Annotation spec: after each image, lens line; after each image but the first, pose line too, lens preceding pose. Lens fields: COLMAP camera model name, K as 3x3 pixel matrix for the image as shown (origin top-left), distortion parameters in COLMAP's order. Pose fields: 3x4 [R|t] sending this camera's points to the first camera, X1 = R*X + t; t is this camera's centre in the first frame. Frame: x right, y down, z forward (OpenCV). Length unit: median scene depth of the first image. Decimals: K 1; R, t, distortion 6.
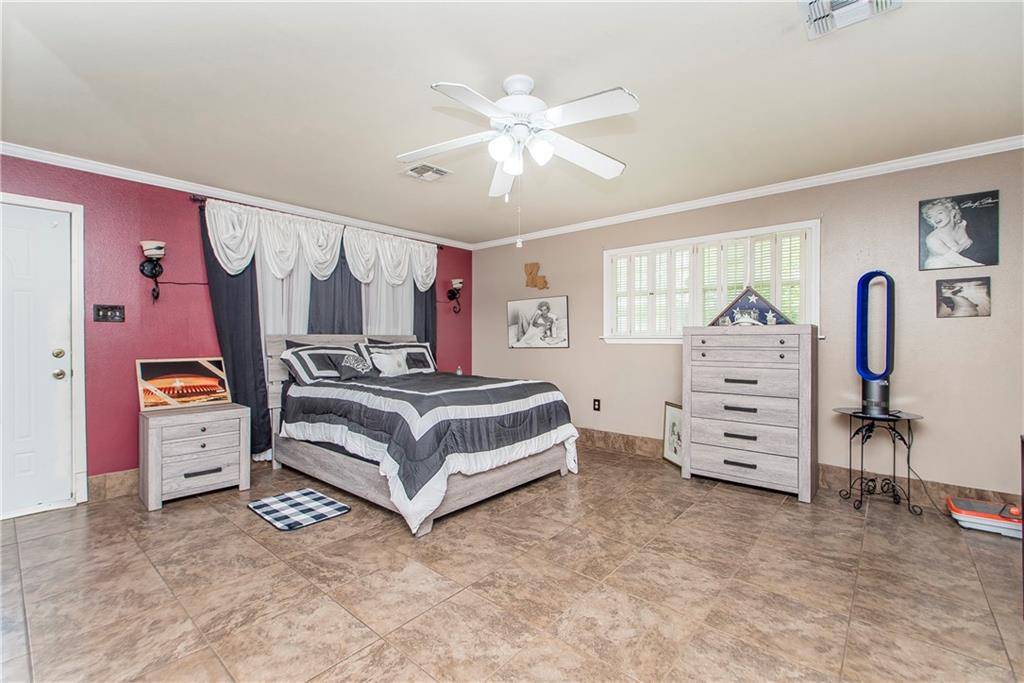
lens RADIAL K [[445.7, 0, 505.1], [0, 445.7, 338.4], [0, 0, 1]] dist [0.015799, -0.002767]
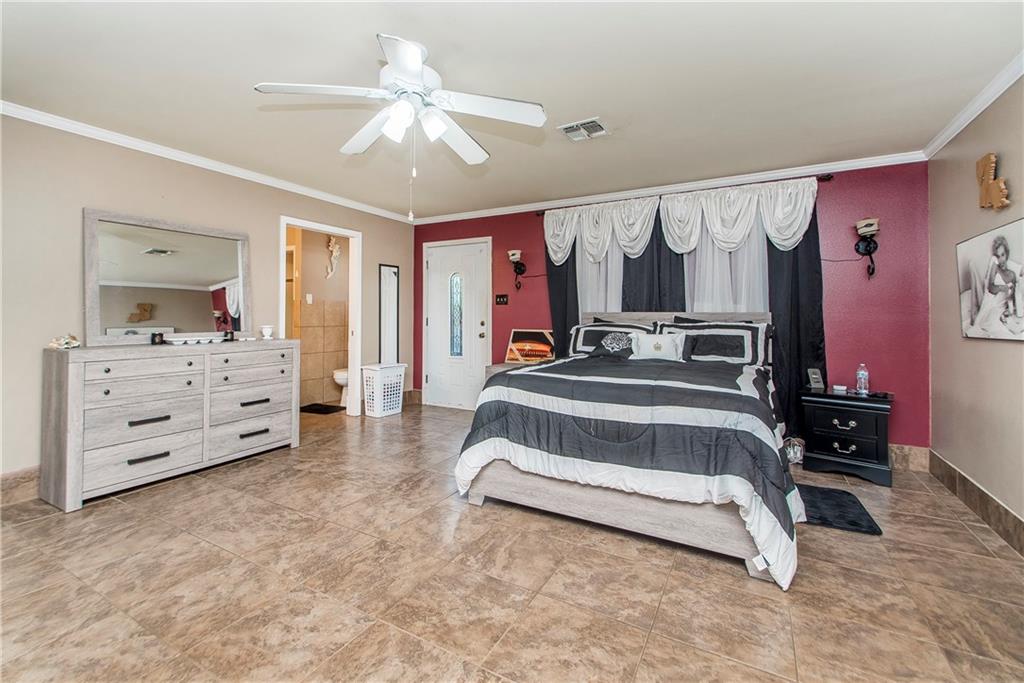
lens RADIAL K [[445.7, 0, 506.4], [0, 445.7, 314.0], [0, 0, 1]] dist [0.015799, -0.002767]
pose [[0.201183, 0.000401, -0.979554, 0.662809], [-0.006018, 0.999982, -0.000827, -0.002753], [0.979535, 0.006062, 0.201182, 0.669382]]
